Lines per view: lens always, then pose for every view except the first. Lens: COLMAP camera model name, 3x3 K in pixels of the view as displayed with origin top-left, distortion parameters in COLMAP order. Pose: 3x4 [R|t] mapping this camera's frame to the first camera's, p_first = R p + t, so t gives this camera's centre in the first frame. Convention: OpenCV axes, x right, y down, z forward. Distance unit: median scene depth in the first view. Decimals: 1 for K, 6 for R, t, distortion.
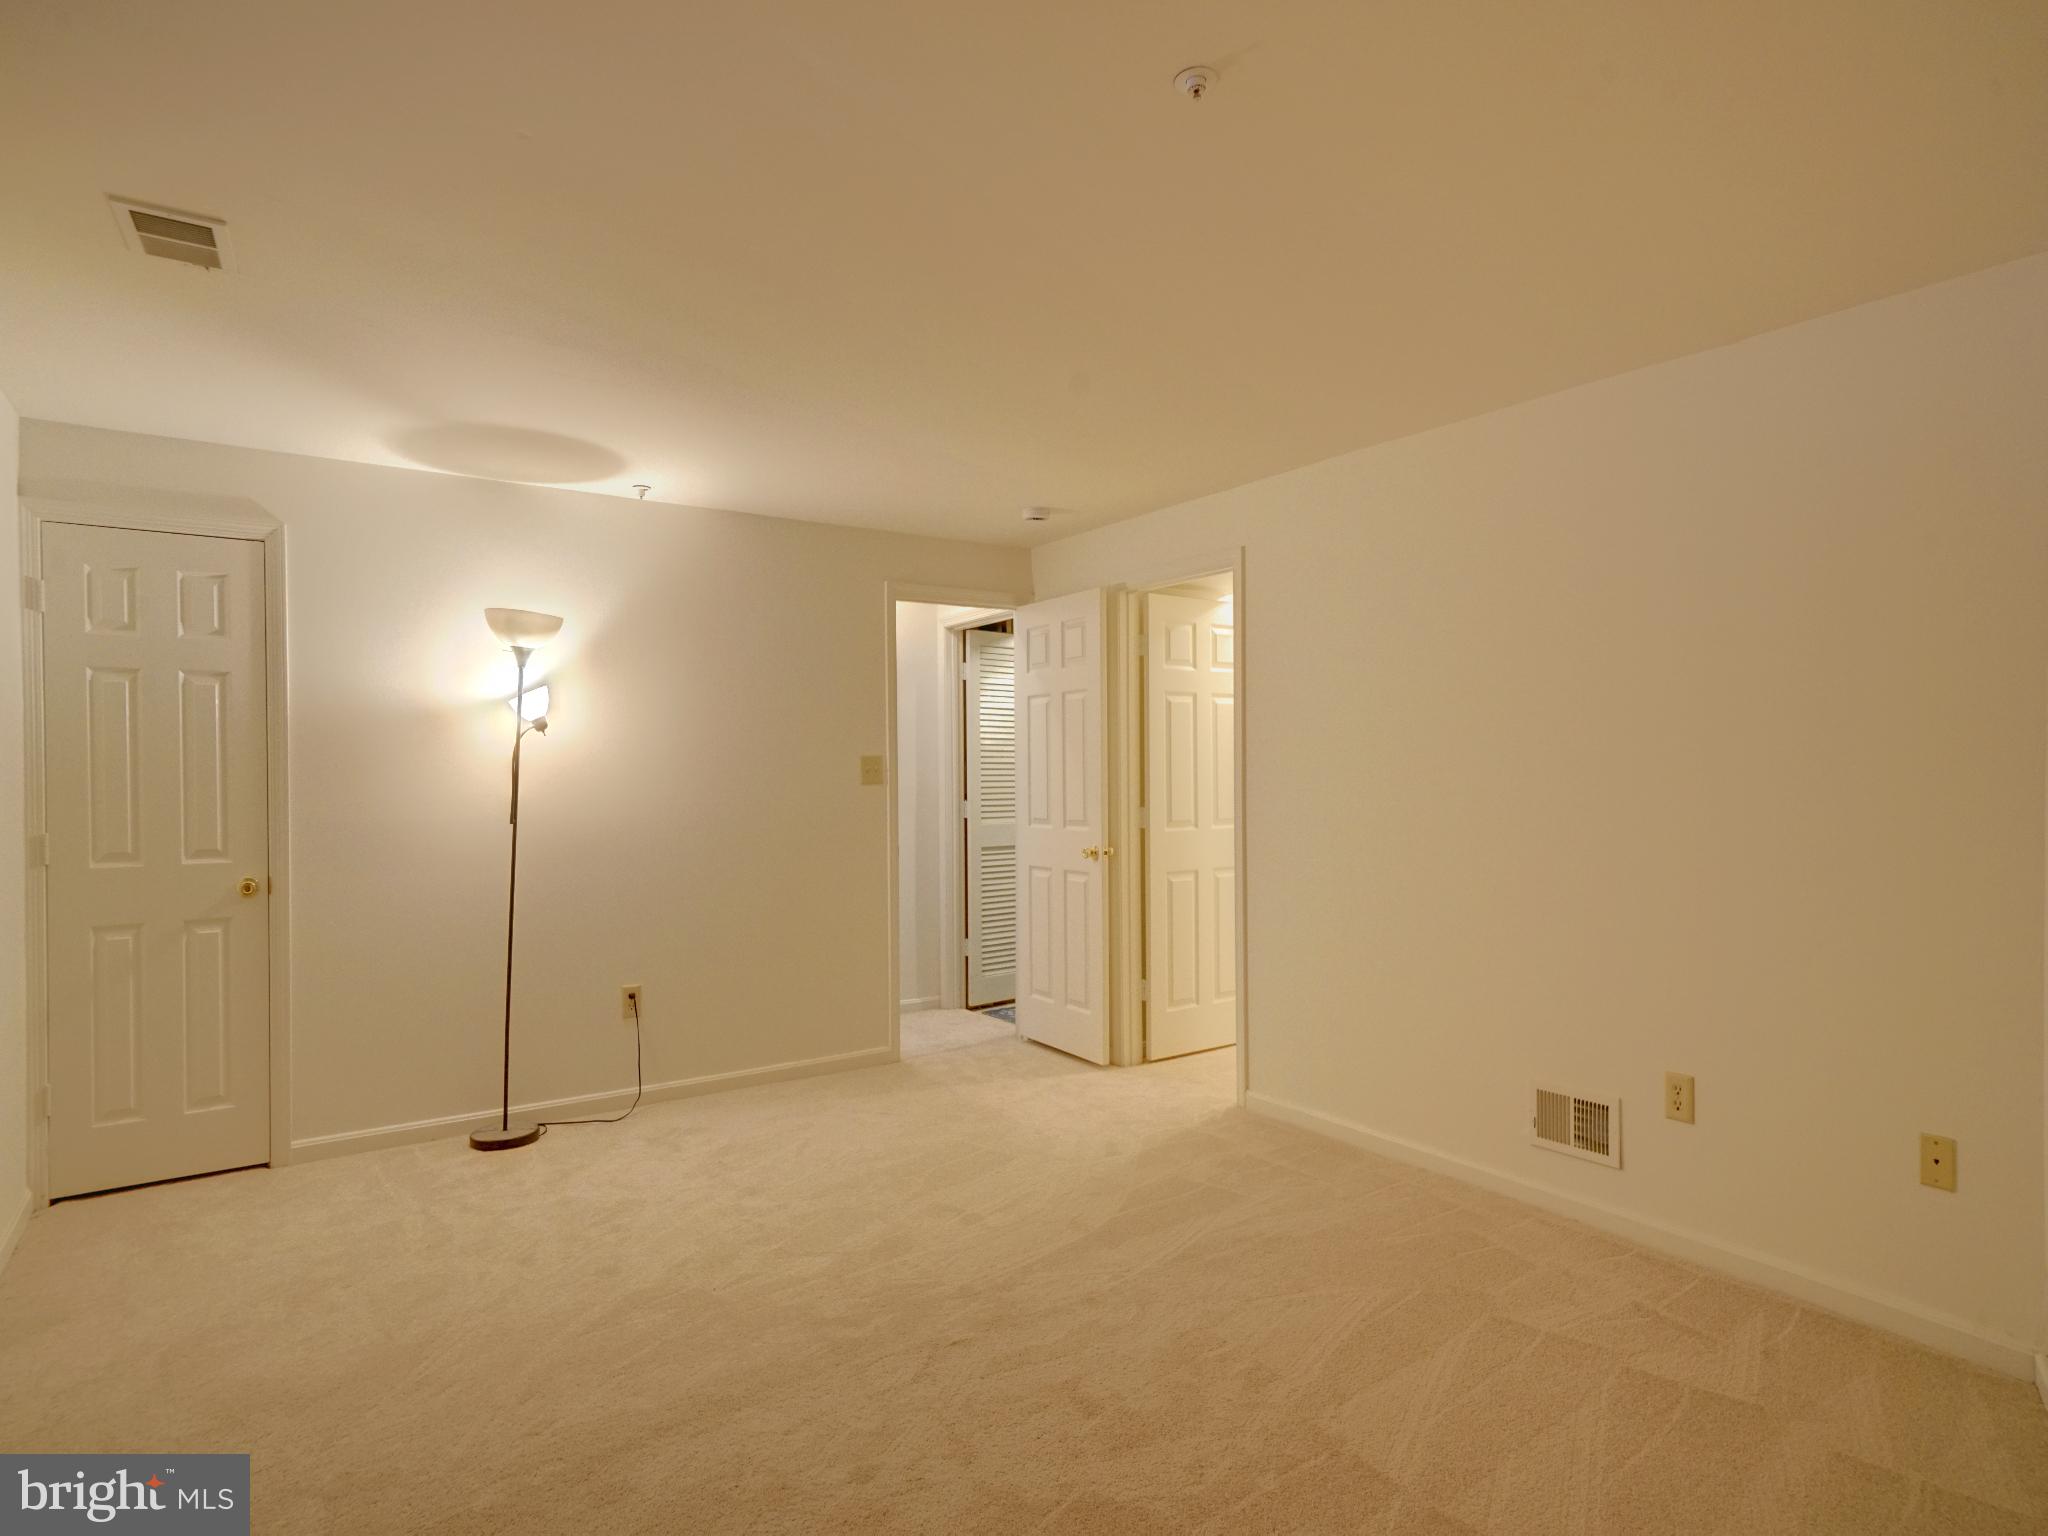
lens RADIAL K [[1201.5, 0, 1023.9], [0, 1201.5, 768.2], [0, 0, 1]] dist [0.001427, 0.000087]
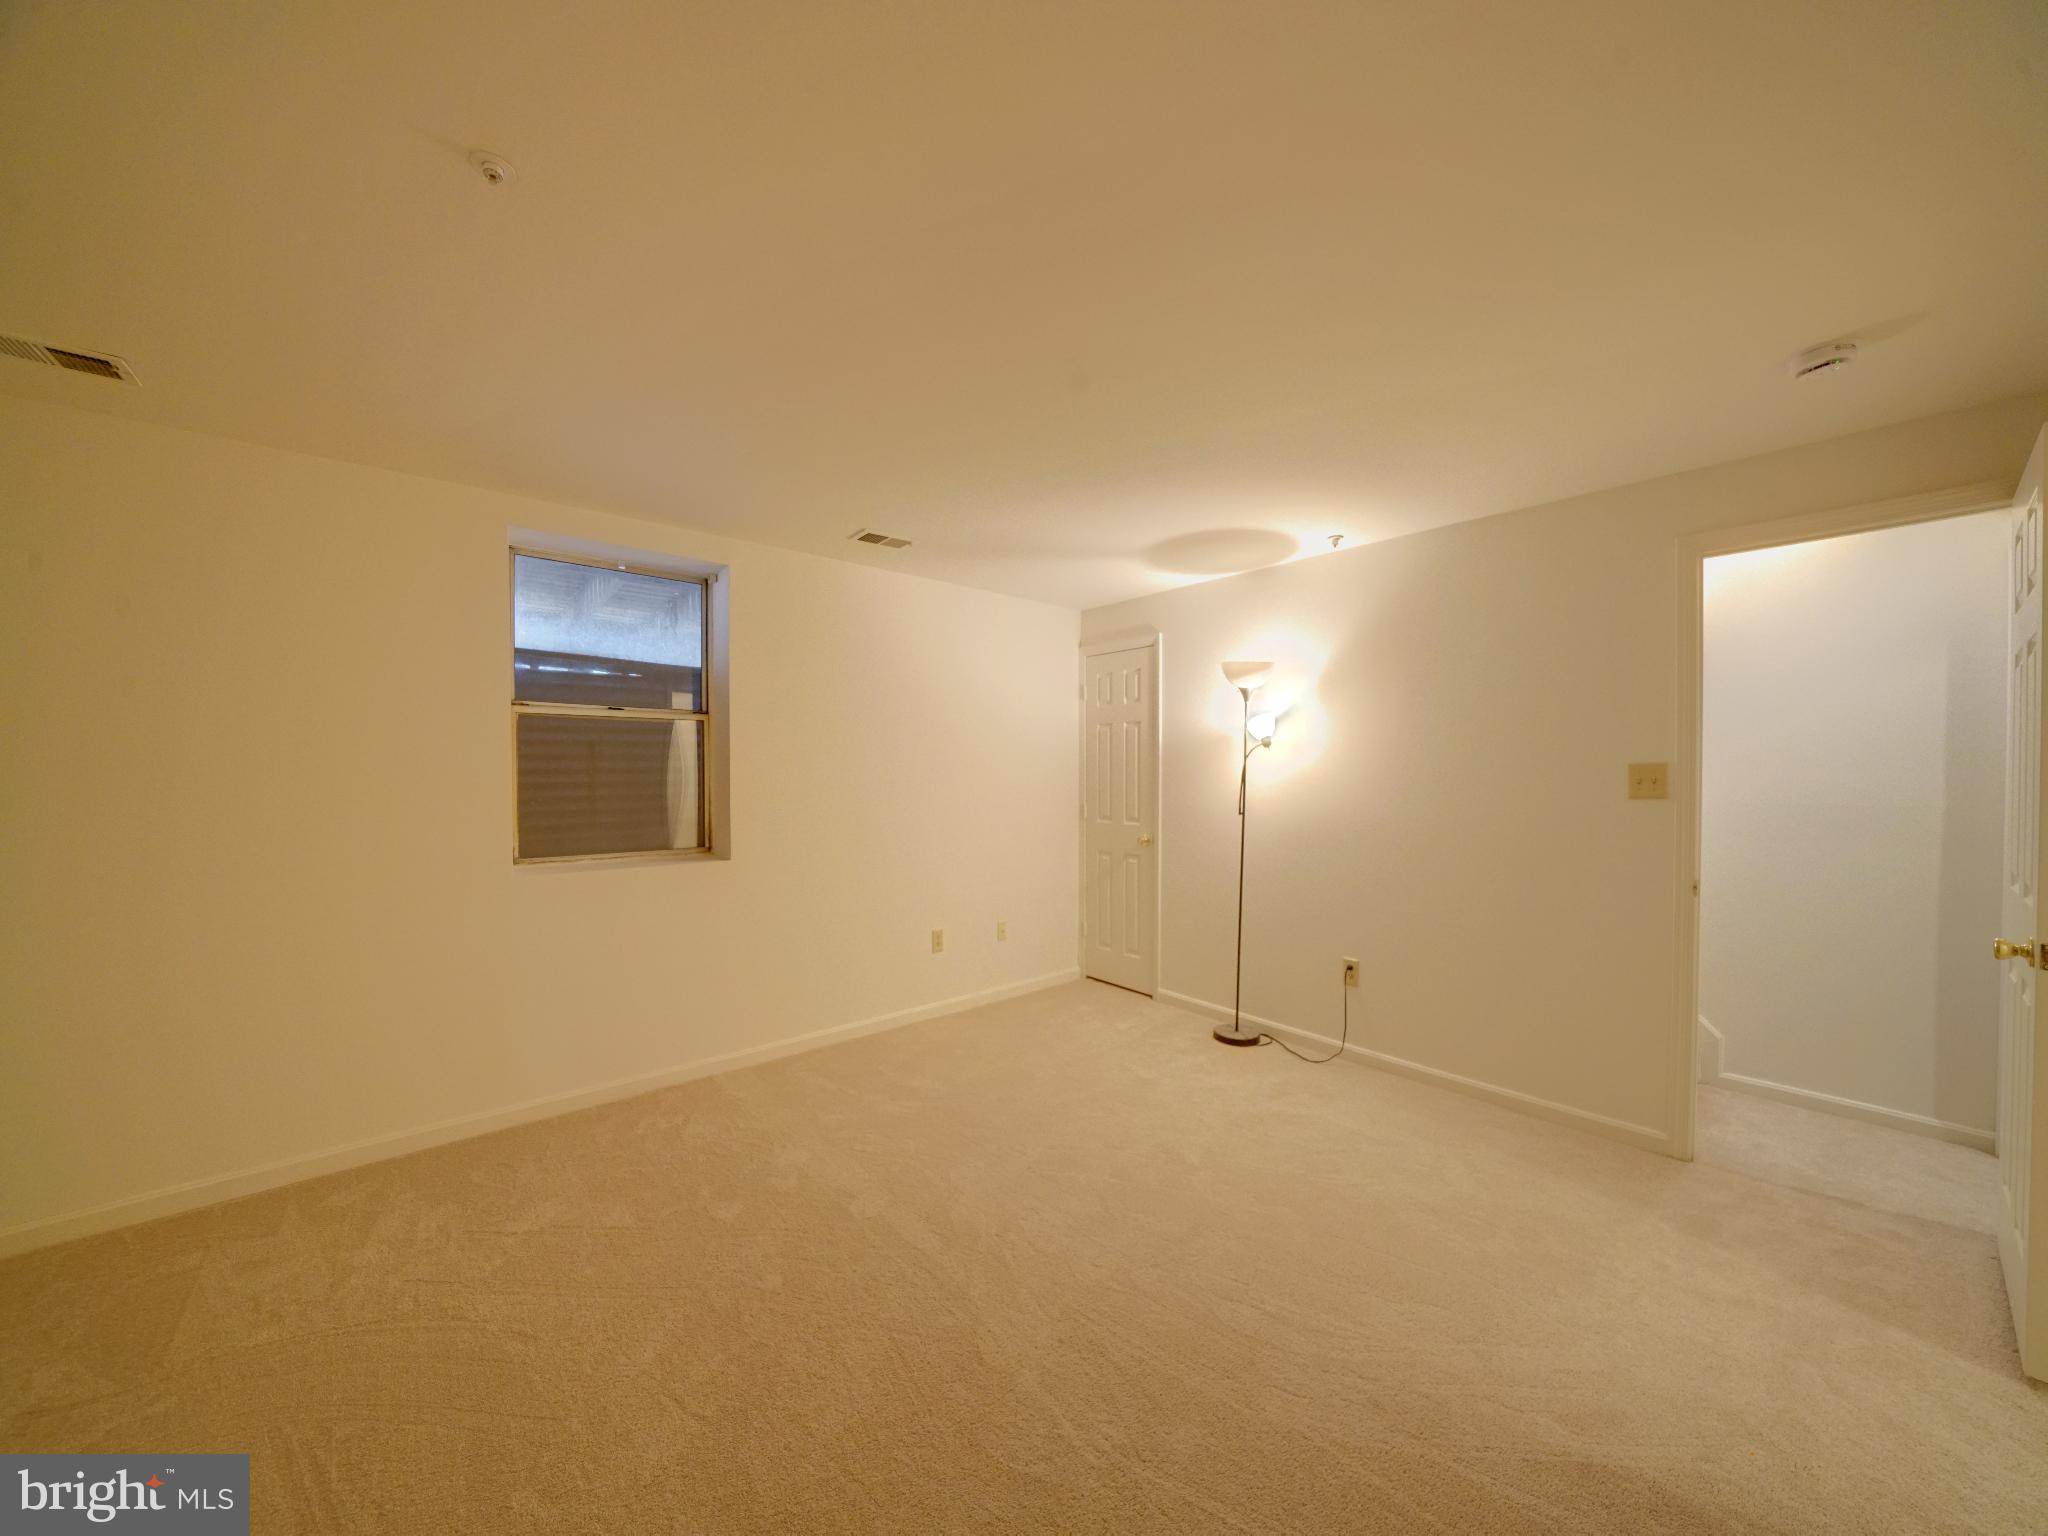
lens RADIAL K [[711.3, 0, 1015.2], [0, 711.3, 775.5], [0, 0, 1]] dist [-0.023762, 0.002409]
pose [[0.091636, 0.007343, -0.995765, 0.378696], [-0.006894, 0.999954, 0.006740, -0.002947], [0.995769, 0.006247, 0.091683, 0.676928]]
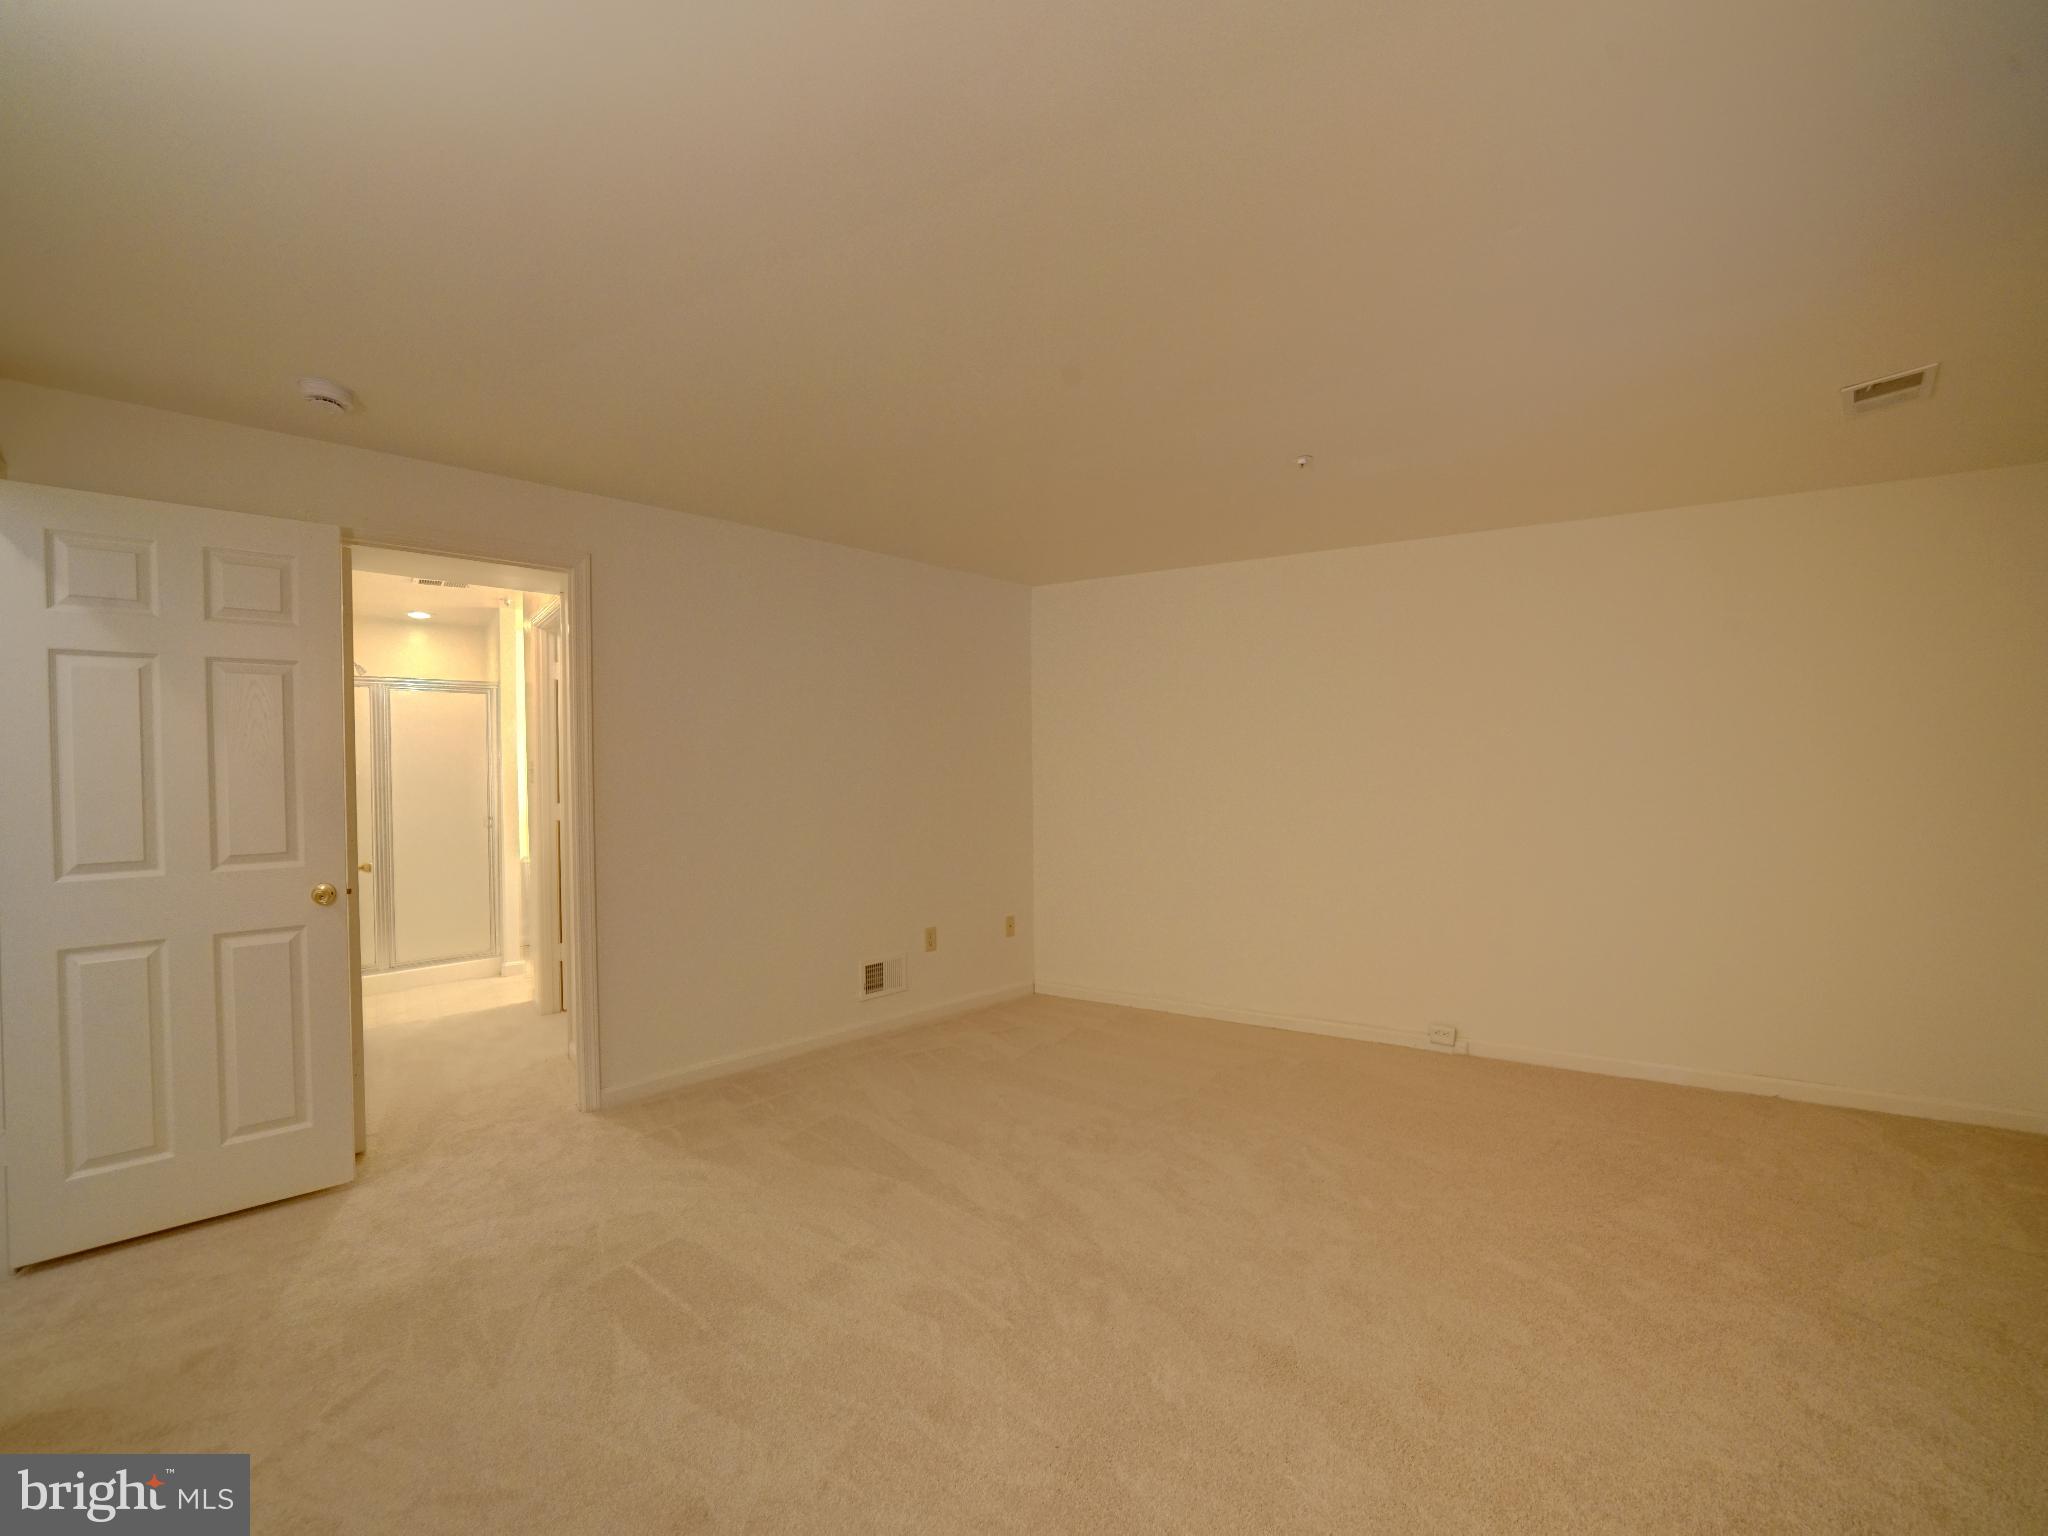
lens RADIAL K [[750.0, 0, 1021.5], [0, 750.0, 770.9], [0, 0, 1]] dist [-0.011178, 0.000111]
pose [[-0.130067, -0.001253, 0.991504, -0.533716], [0.012613, 0.999916, 0.002919, 0.001445], [-0.991425, 0.012885, -0.130040, 0.800236]]
